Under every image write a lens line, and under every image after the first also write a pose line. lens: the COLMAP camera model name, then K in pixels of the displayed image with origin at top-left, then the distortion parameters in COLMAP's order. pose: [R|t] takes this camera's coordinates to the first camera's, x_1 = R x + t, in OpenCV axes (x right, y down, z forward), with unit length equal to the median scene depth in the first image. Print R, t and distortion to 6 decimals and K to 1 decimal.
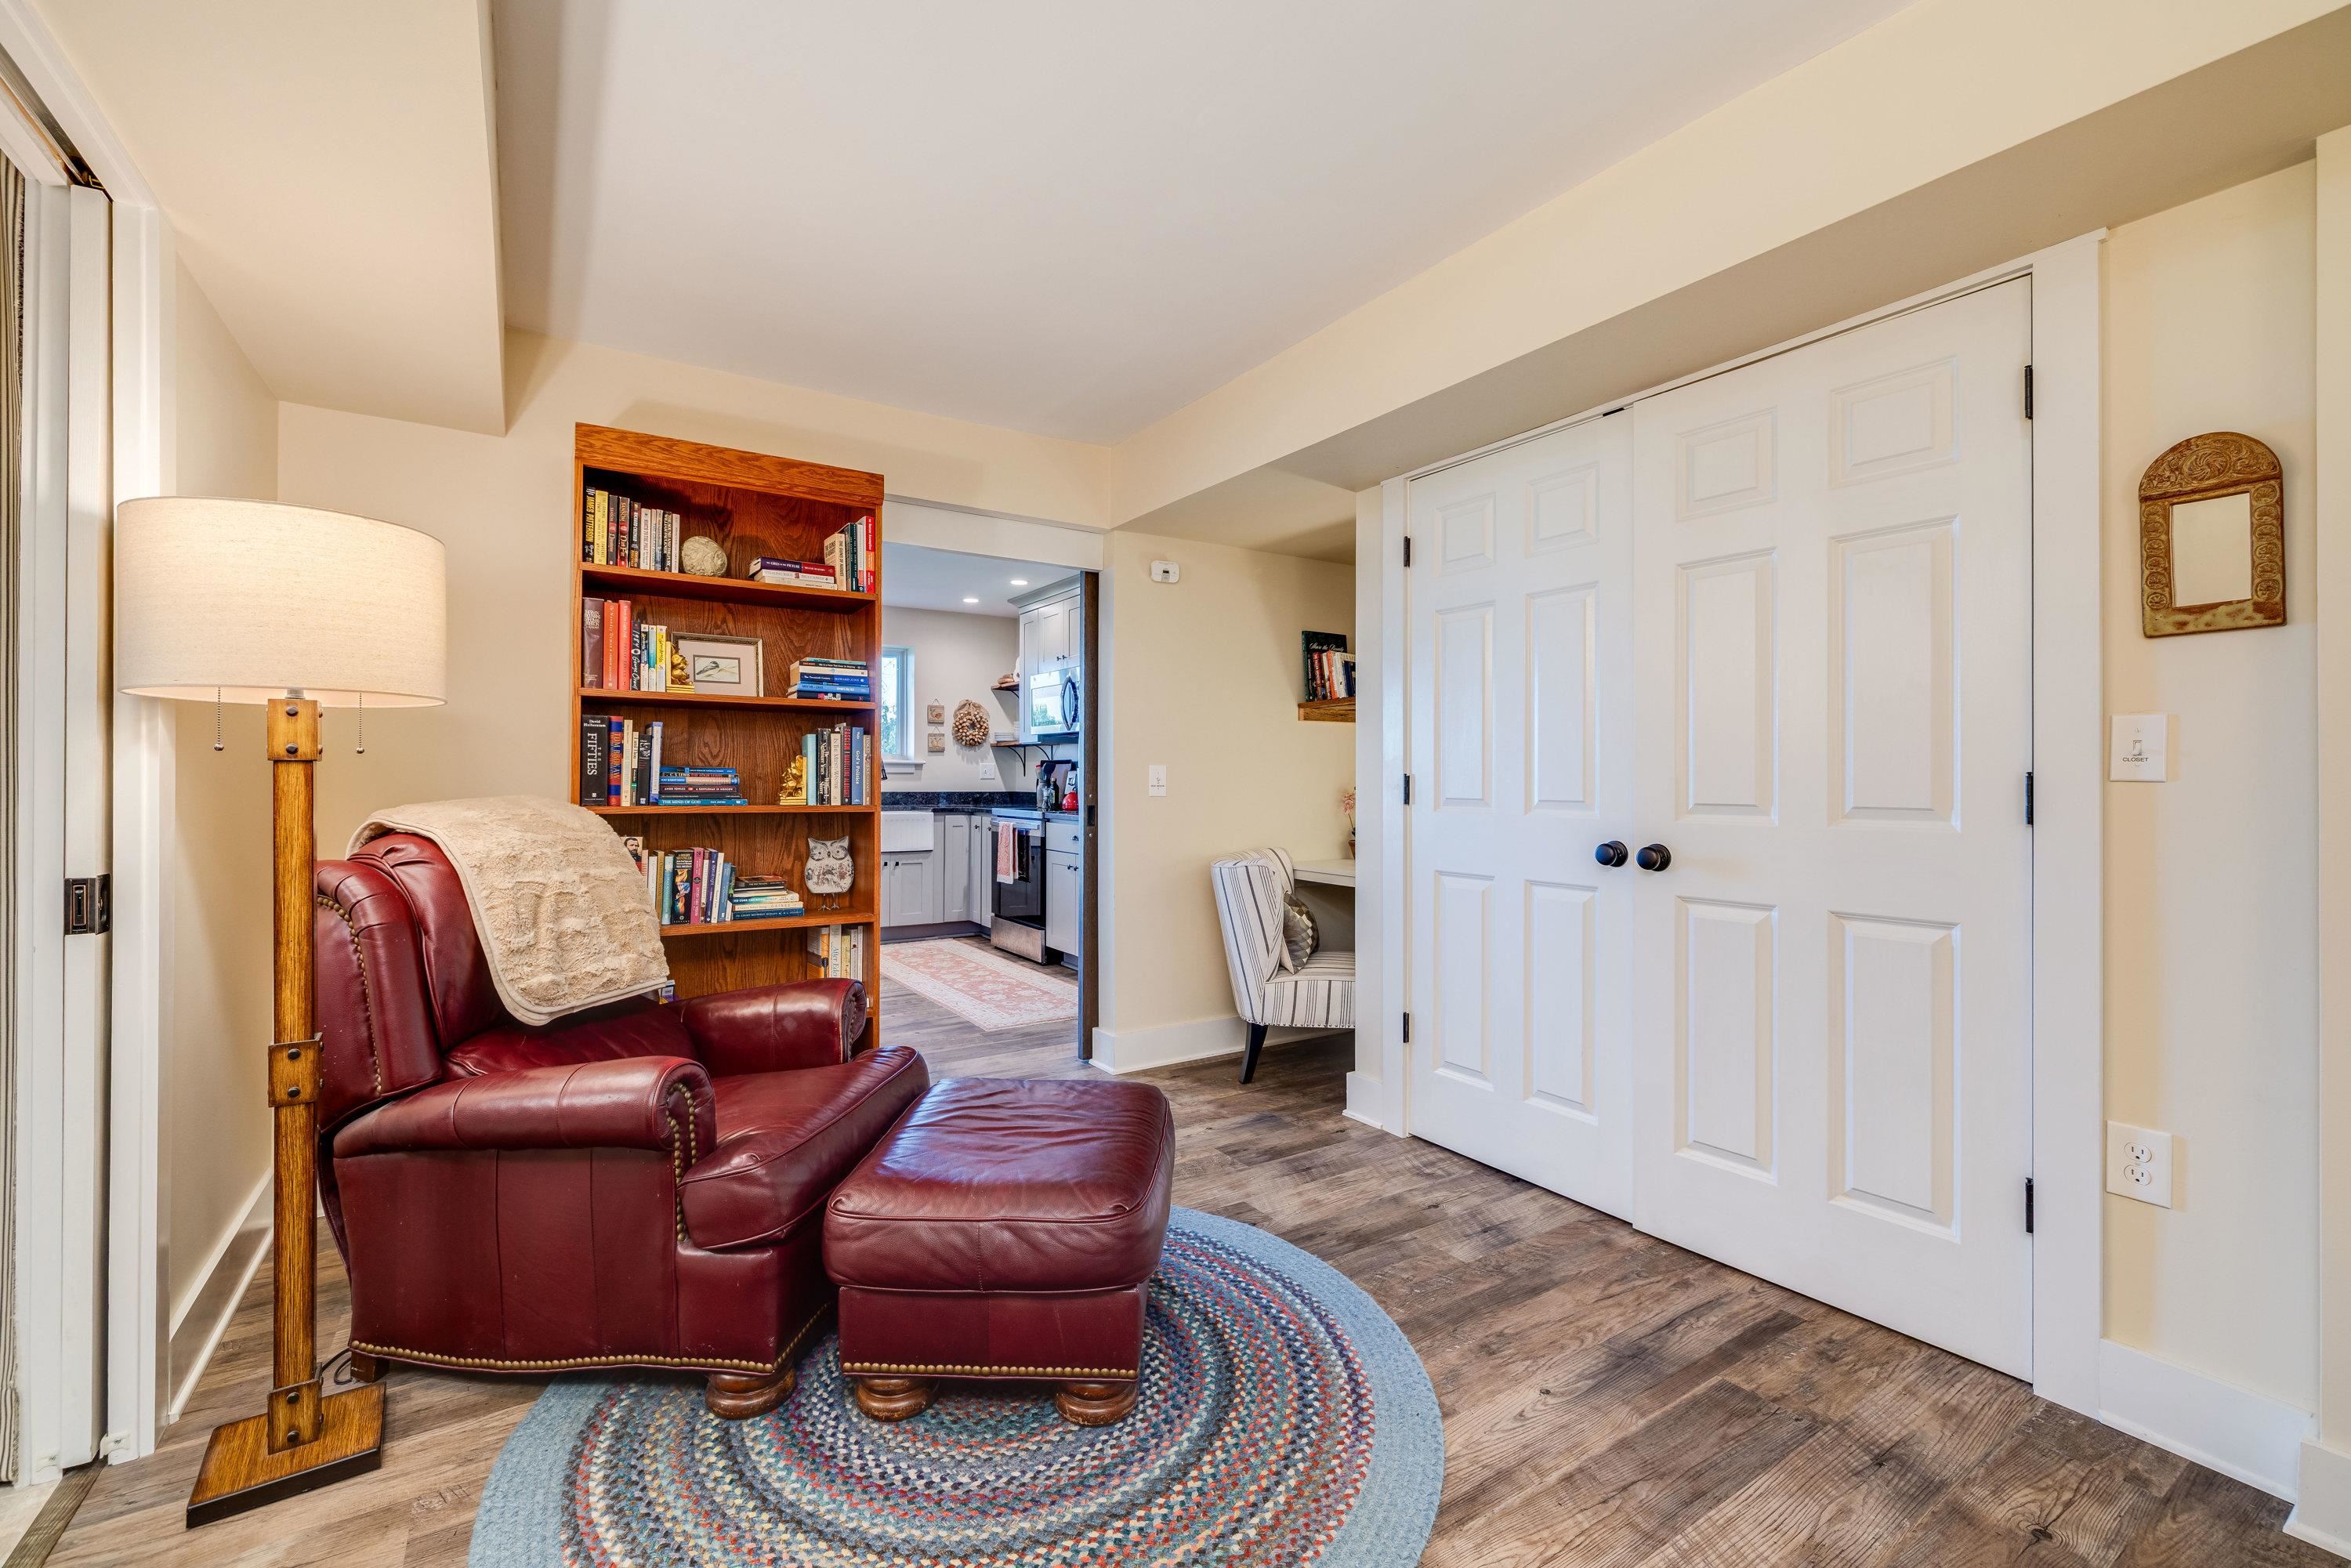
lens RADIAL K [[986.1, 0, 1170.0], [0, 986.1, 769.3], [0, 0, 1]] dist [0.000075, -0.000277]
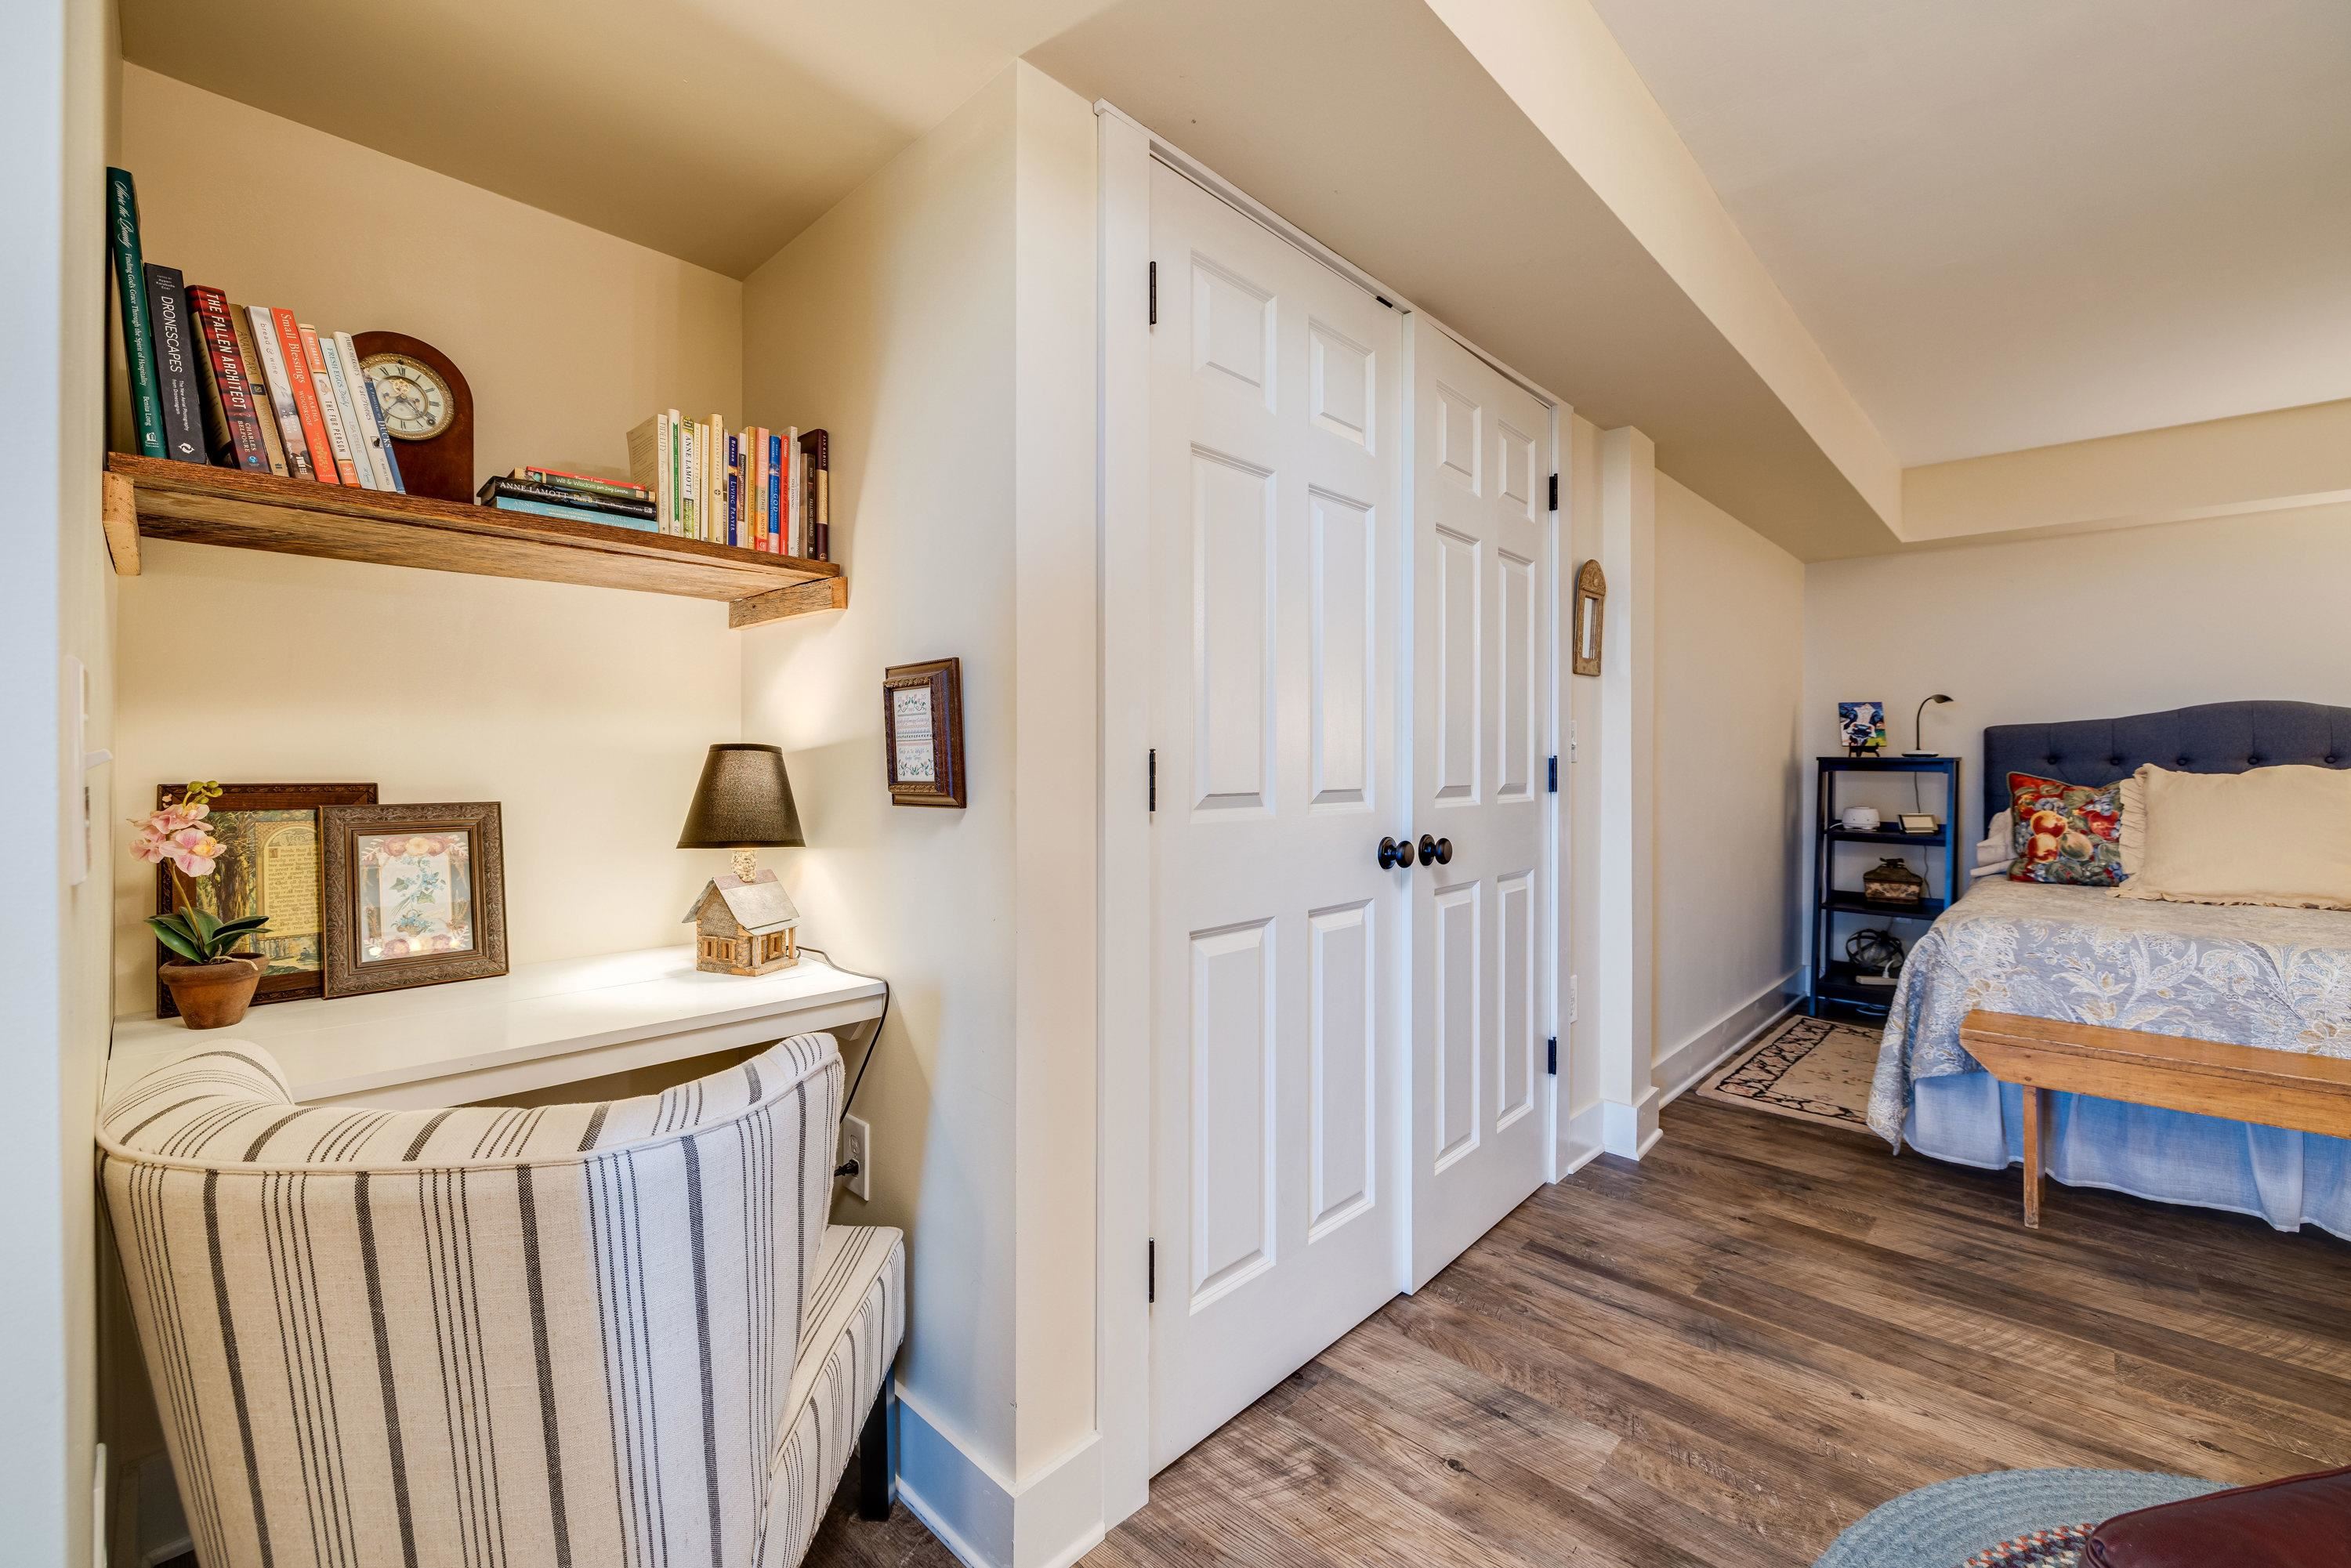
lens RADIAL K [[986.1, 0, 1170.0], [0, 986.1, 769.3], [0, 0, 1]] dist [0.000075, -0.000277]
pose [[-0.227364, -0.011439, 0.973743, -0.355812], [-0.010232, 0.999904, 0.009357, 0.013839], [-0.973756, -0.007836, -0.227459, 1.675120]]
